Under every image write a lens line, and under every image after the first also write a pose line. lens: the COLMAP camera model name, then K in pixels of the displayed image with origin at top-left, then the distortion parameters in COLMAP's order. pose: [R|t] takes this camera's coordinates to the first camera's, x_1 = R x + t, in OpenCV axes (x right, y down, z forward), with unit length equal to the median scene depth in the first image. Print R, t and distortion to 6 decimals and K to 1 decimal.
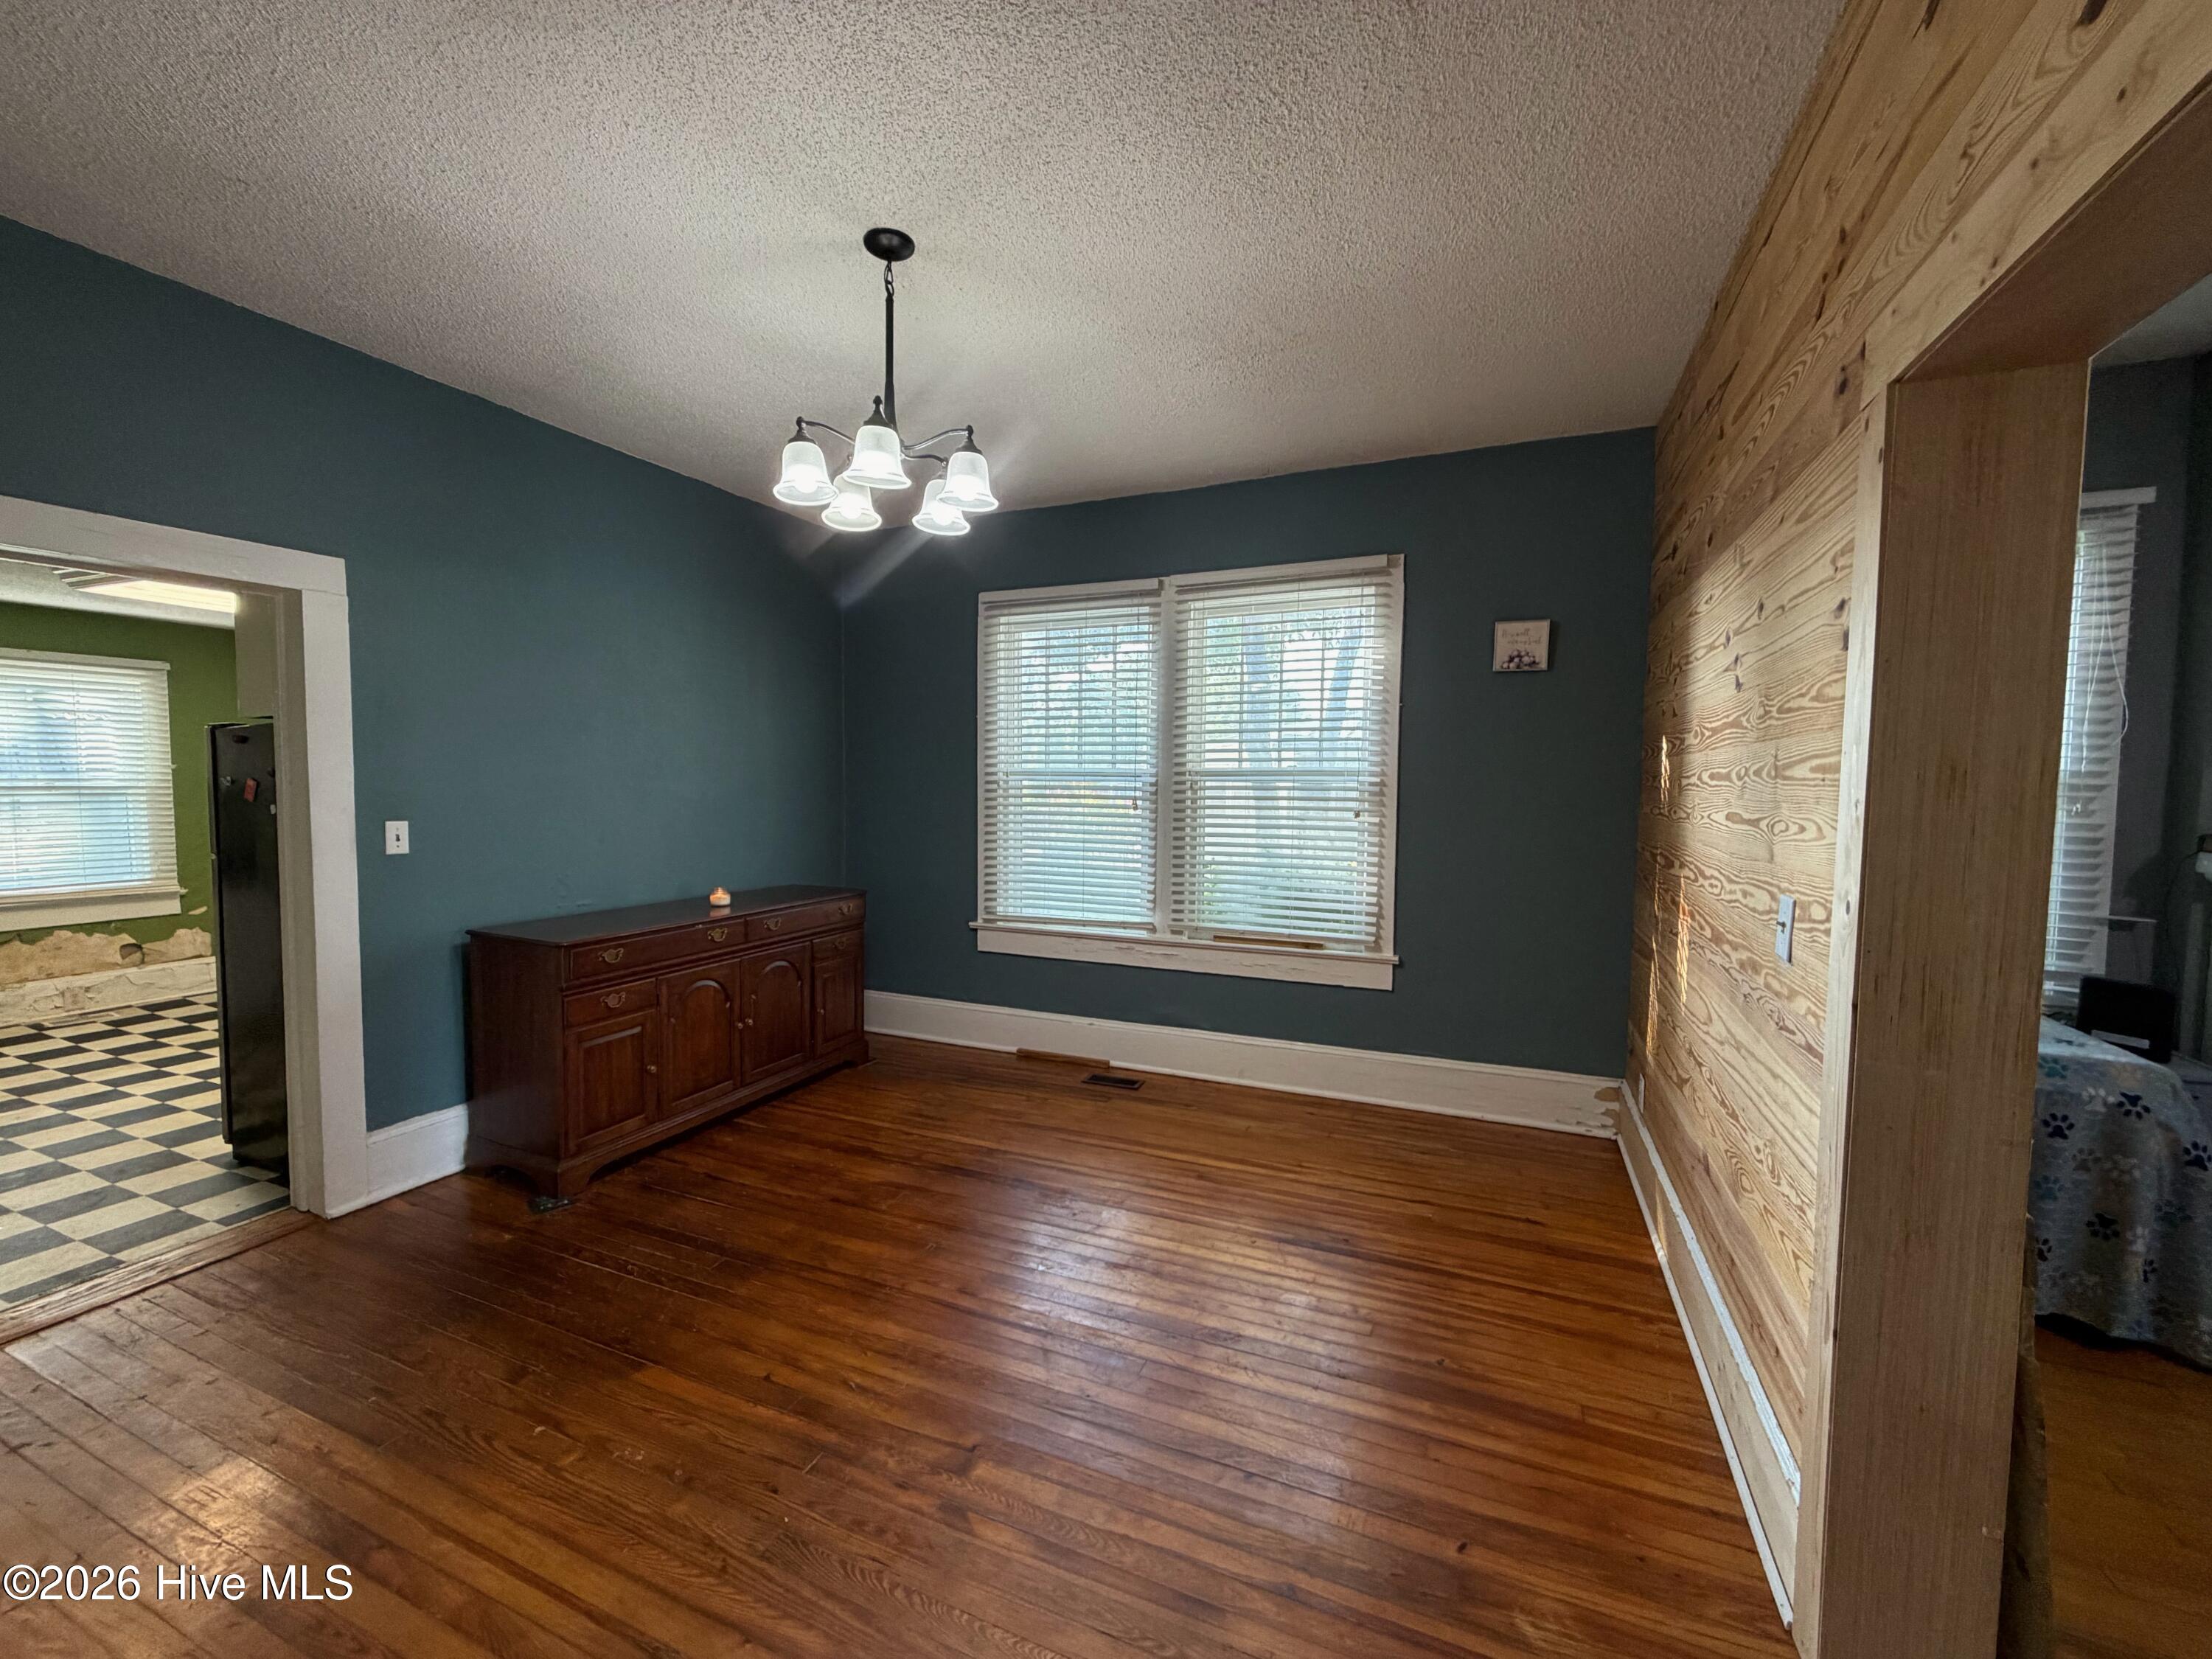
lens RADIAL K [[881.3, 0, 1101.0], [0, 881.3, 832.9], [0, 0, 1]] dist [-0.000671, 0.000249]
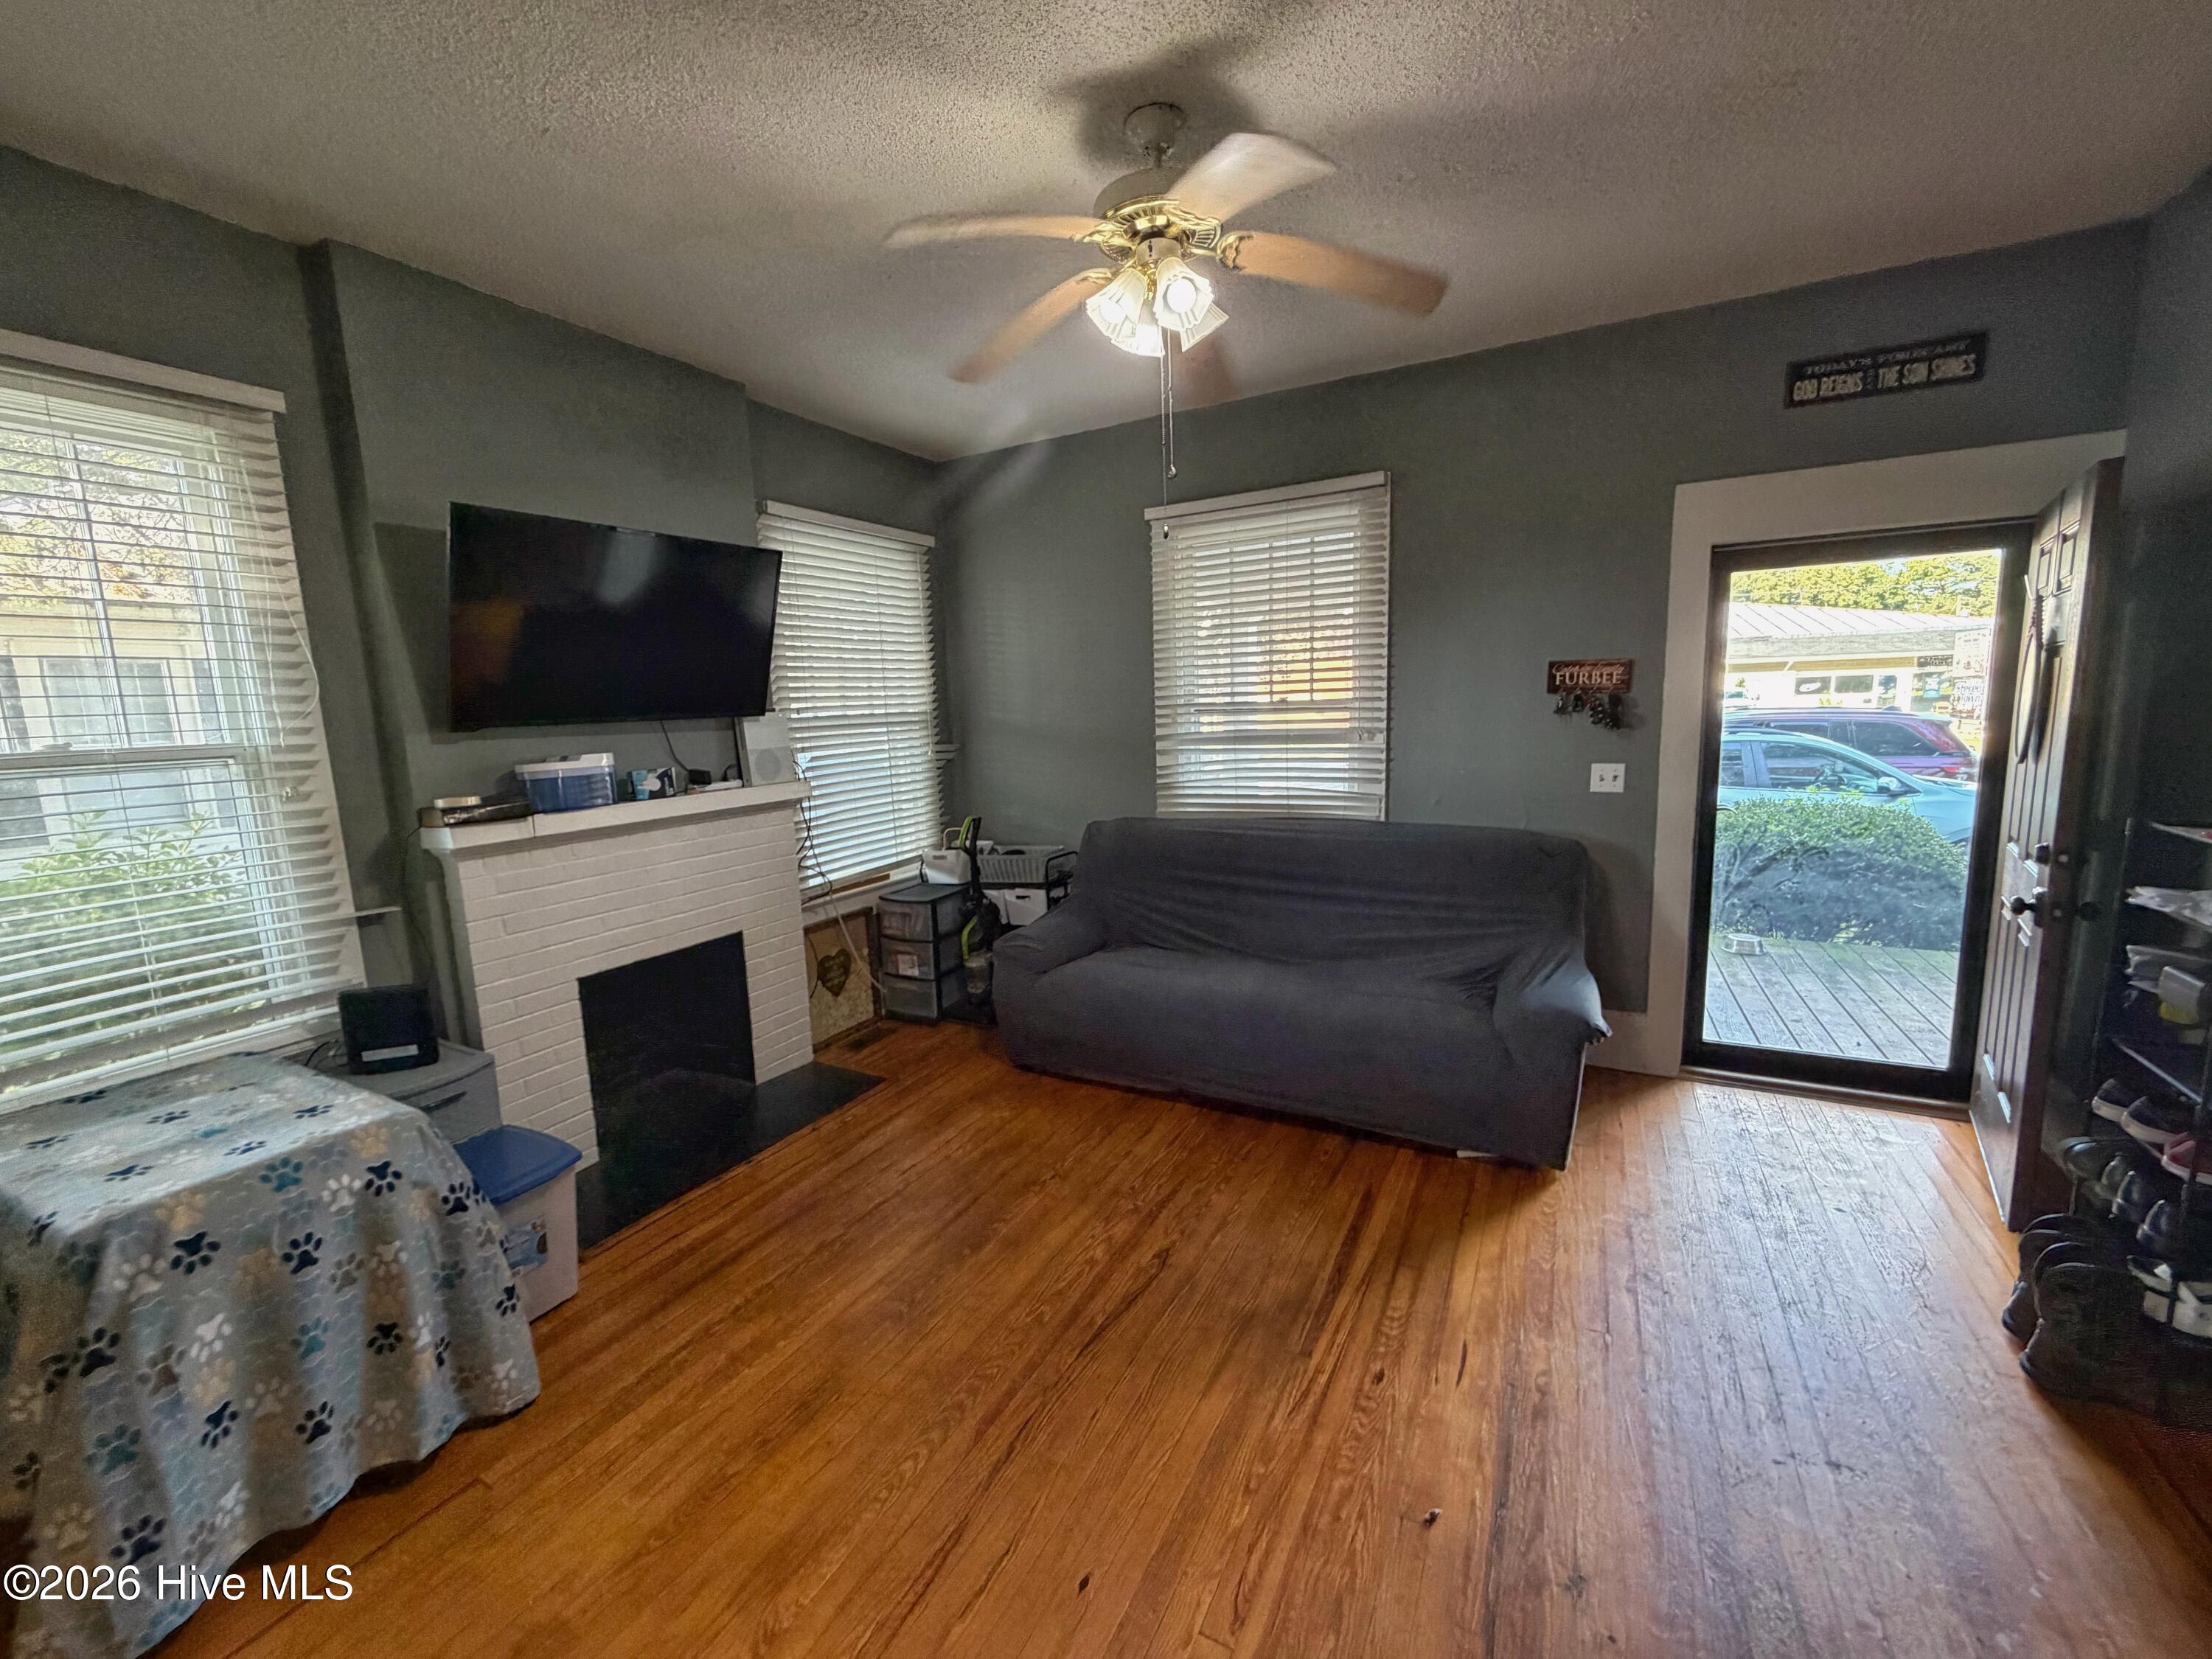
lens RADIAL K [[881.3, 0, 1086.4], [0, 881.3, 836.9], [0, 0, 1]] dist [-0.000671, 0.000249]
pose [[0.091248, -0.159497, 0.982972, 0.310259], [0.096083, 0.983895, 0.150728, -0.031314], [-0.991182, 0.080693, 0.105104, 0.164713]]
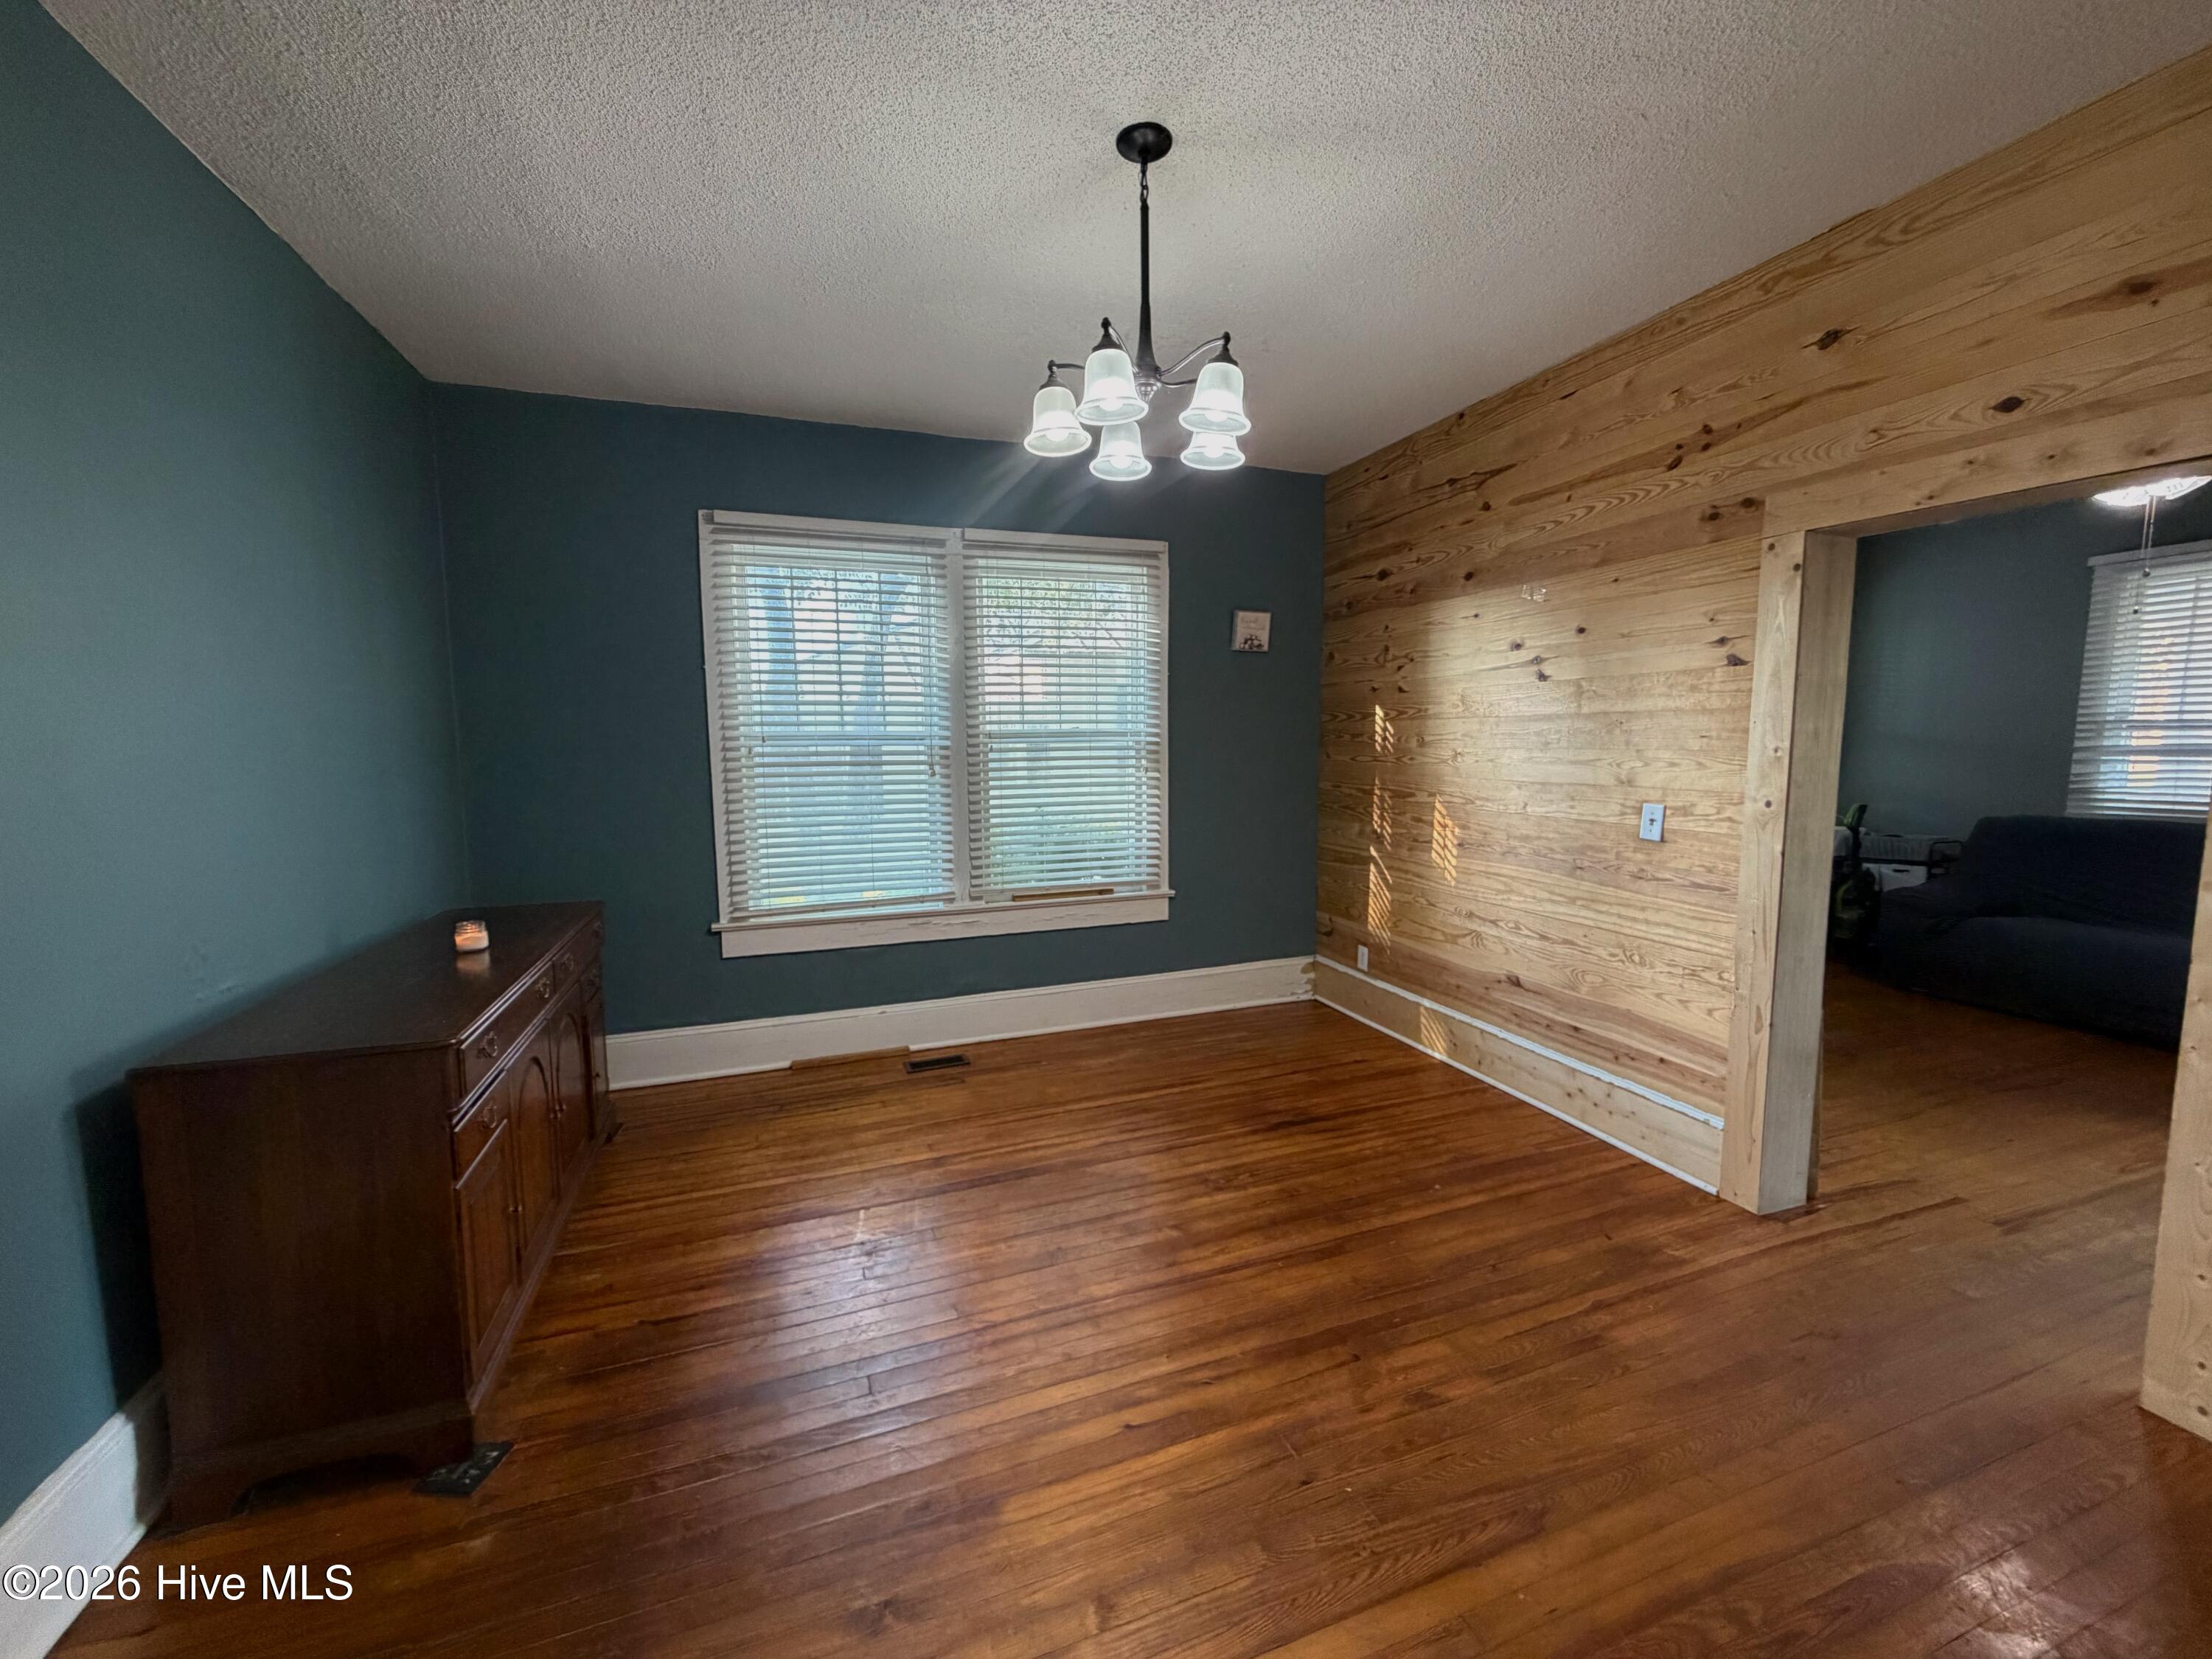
lens RADIAL K [[881.3, 0, 1103.5], [0, 881.3, 831.1], [0, 0, 1]] dist [-0.000671, 0.000249]
pose [[0.725753, -0.086693, 0.682472, -0.556855], [0.055164, 0.996167, 0.067879, -0.024074], [-0.685741, -0.011615, 0.727753, 0.222567]]
